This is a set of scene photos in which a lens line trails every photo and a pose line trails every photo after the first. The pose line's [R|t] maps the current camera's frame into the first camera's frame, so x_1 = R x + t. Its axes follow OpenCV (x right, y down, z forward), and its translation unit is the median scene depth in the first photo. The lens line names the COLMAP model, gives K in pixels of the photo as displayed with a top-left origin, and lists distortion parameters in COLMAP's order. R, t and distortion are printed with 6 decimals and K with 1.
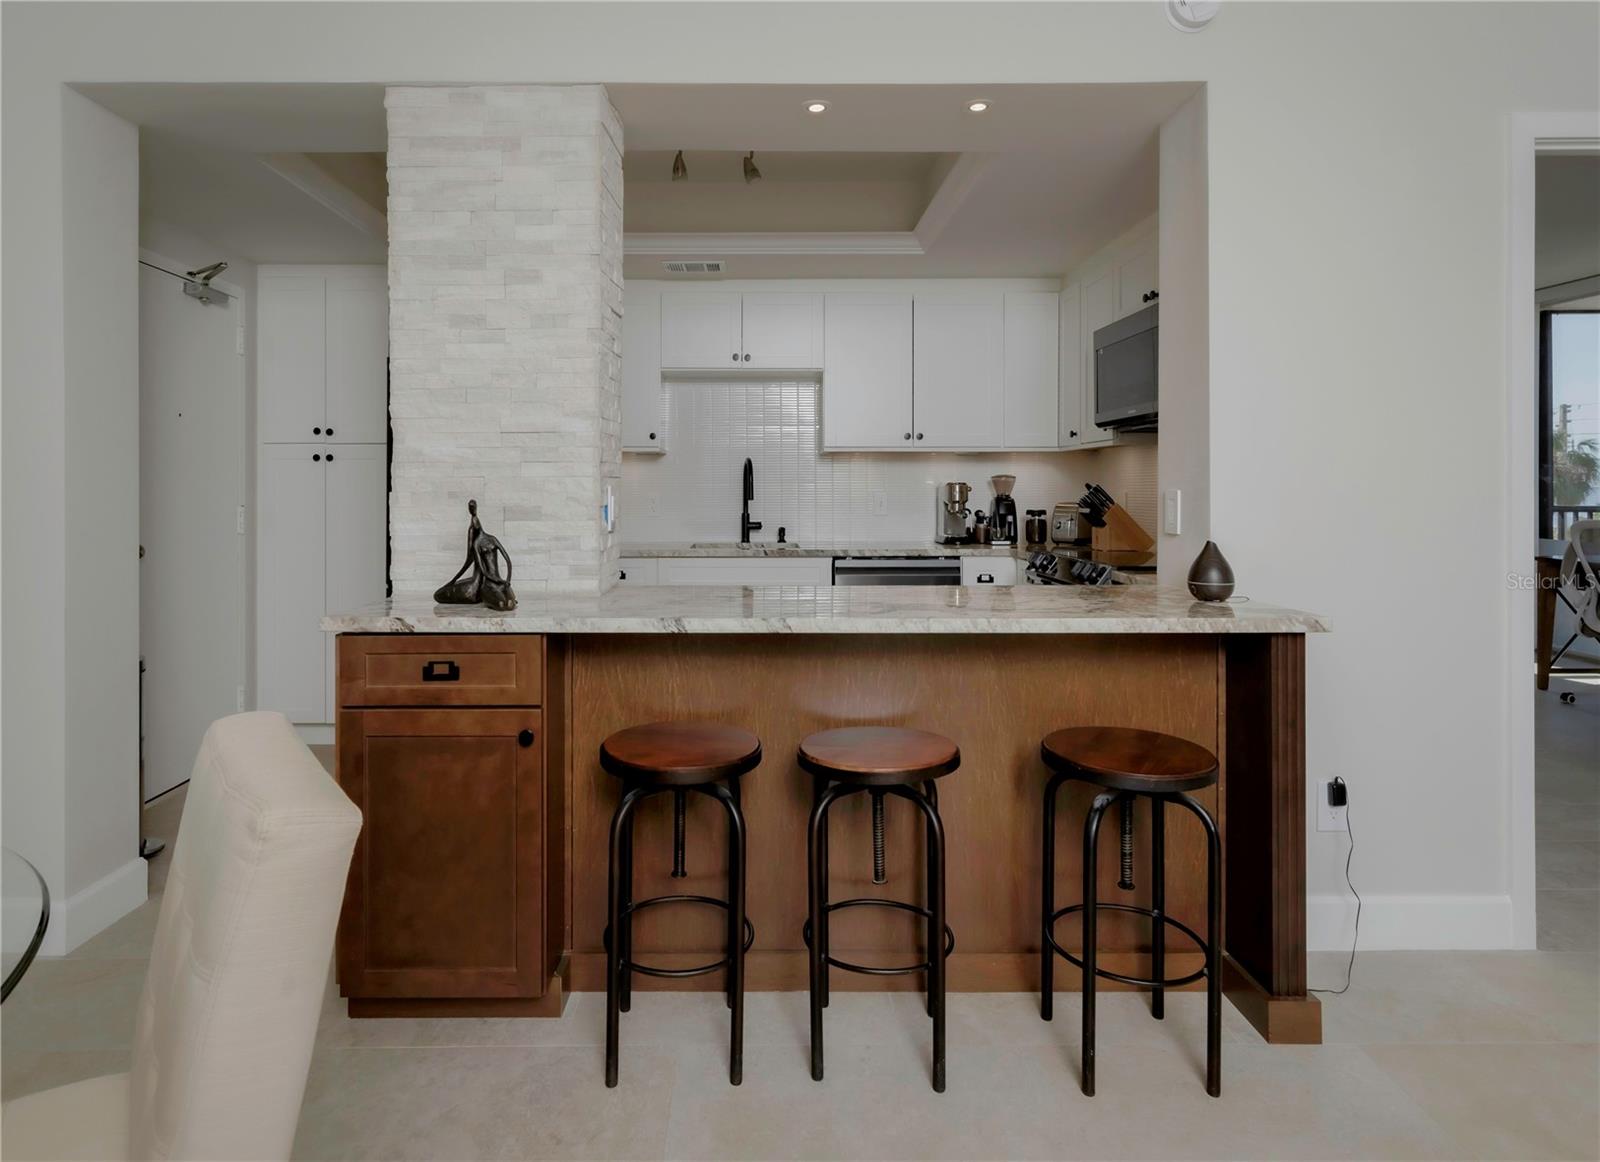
lens RADIAL K [[848.1, 0, 698.4], [0, 848.1, 485.6], [0, 0, 1]] dist [-0.036493, 0.000414]
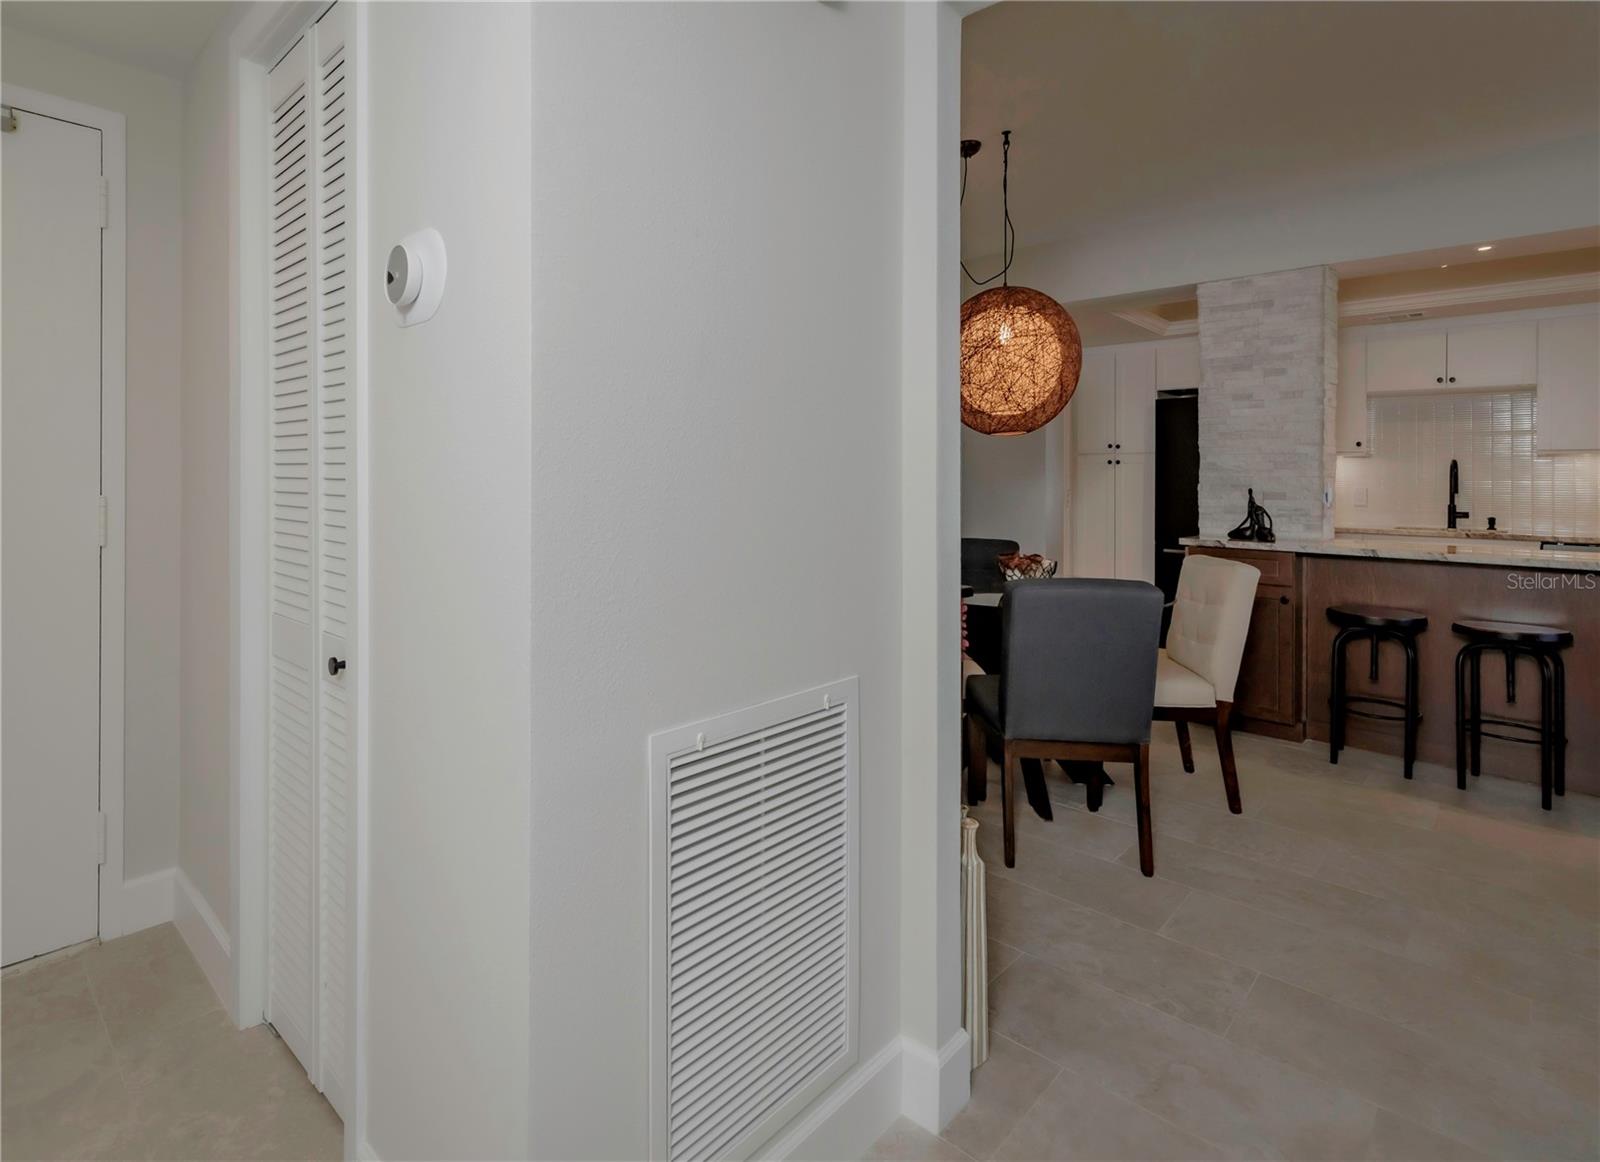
lens RADIAL K [[835.2, 0, 745.0], [0, 835.2, 461.5], [0, 0, 1]] dist [-0.004070, -0.001024]
pose [[0.770995, 0.000420, -0.636841, 0.070396], [-0.010037, 0.999884, -0.011492, -0.011524], [0.636762, 0.015252, 0.770910, -1.231588]]
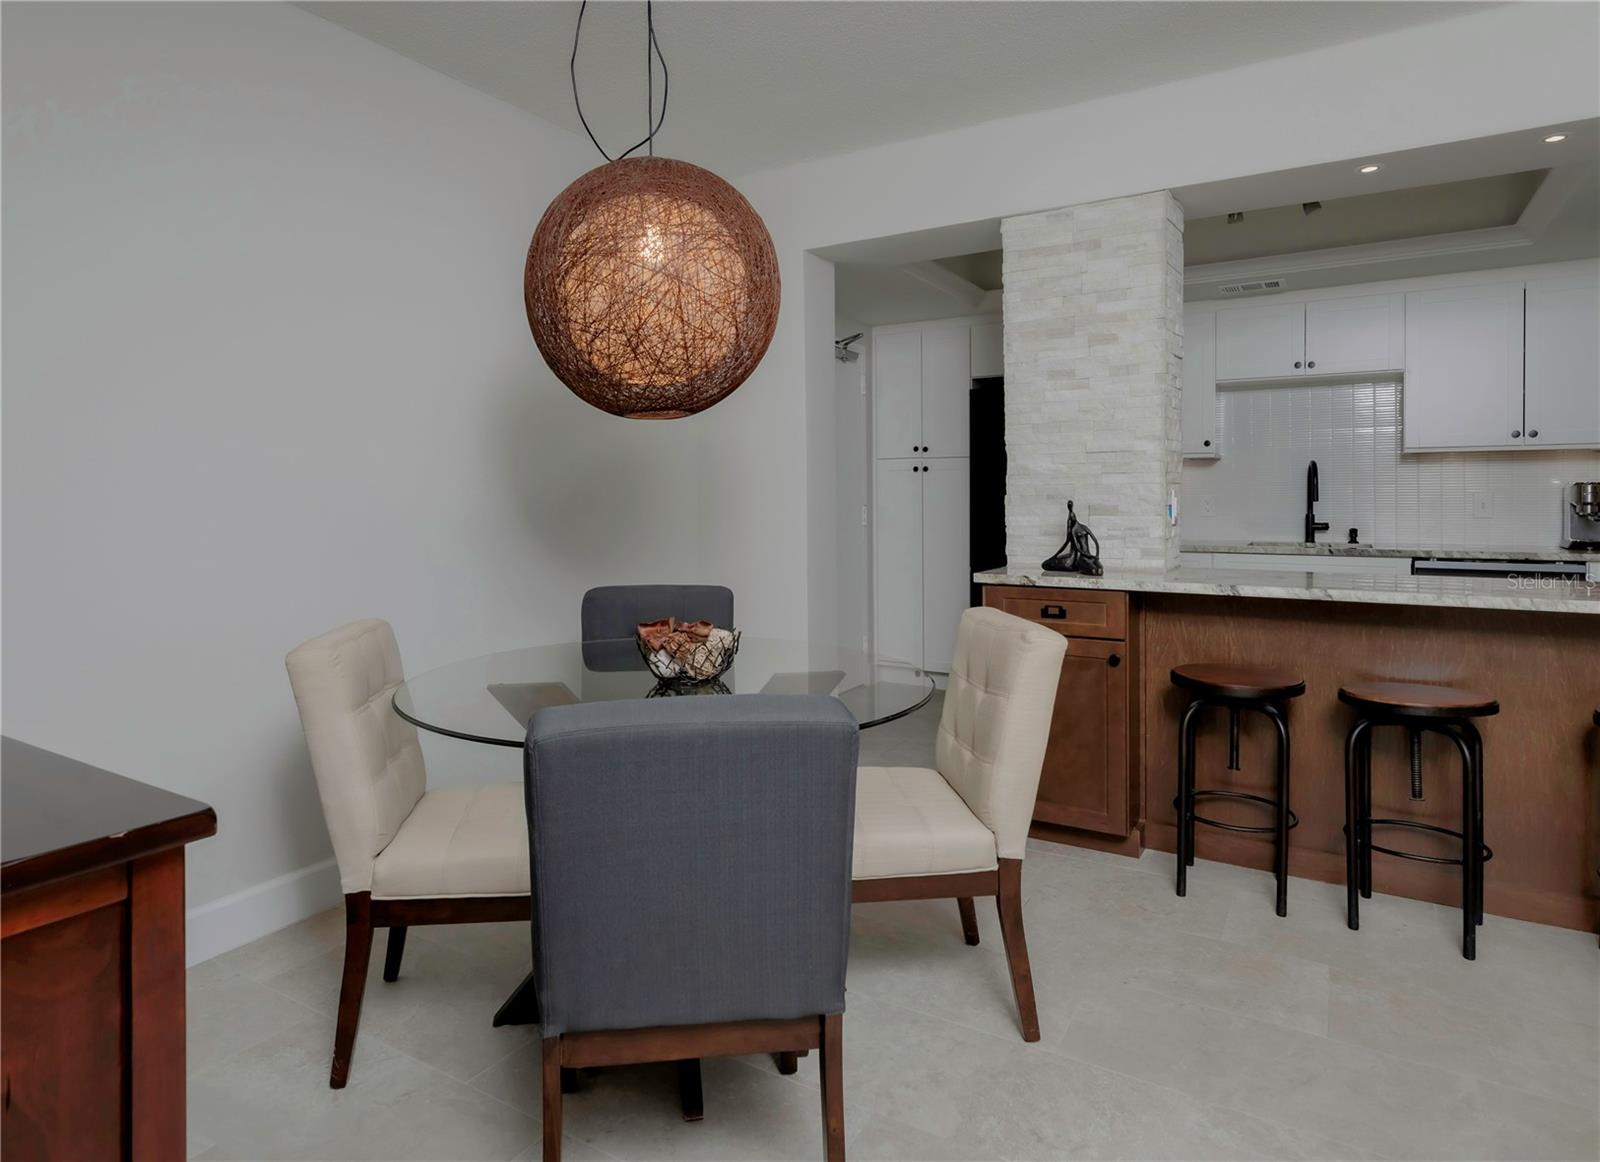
lens RADIAL K [[829.0, 0, 747.1], [0, 829.0, 499.4], [0, 0, 1]] dist [0.002426, 0.001030]
pose [[0.849330, -0.000899, -0.527862, 0.014584], [0.007990, 0.999906, 0.011153, -0.004894], [0.527802, -0.013690, 0.849257, -0.473445]]
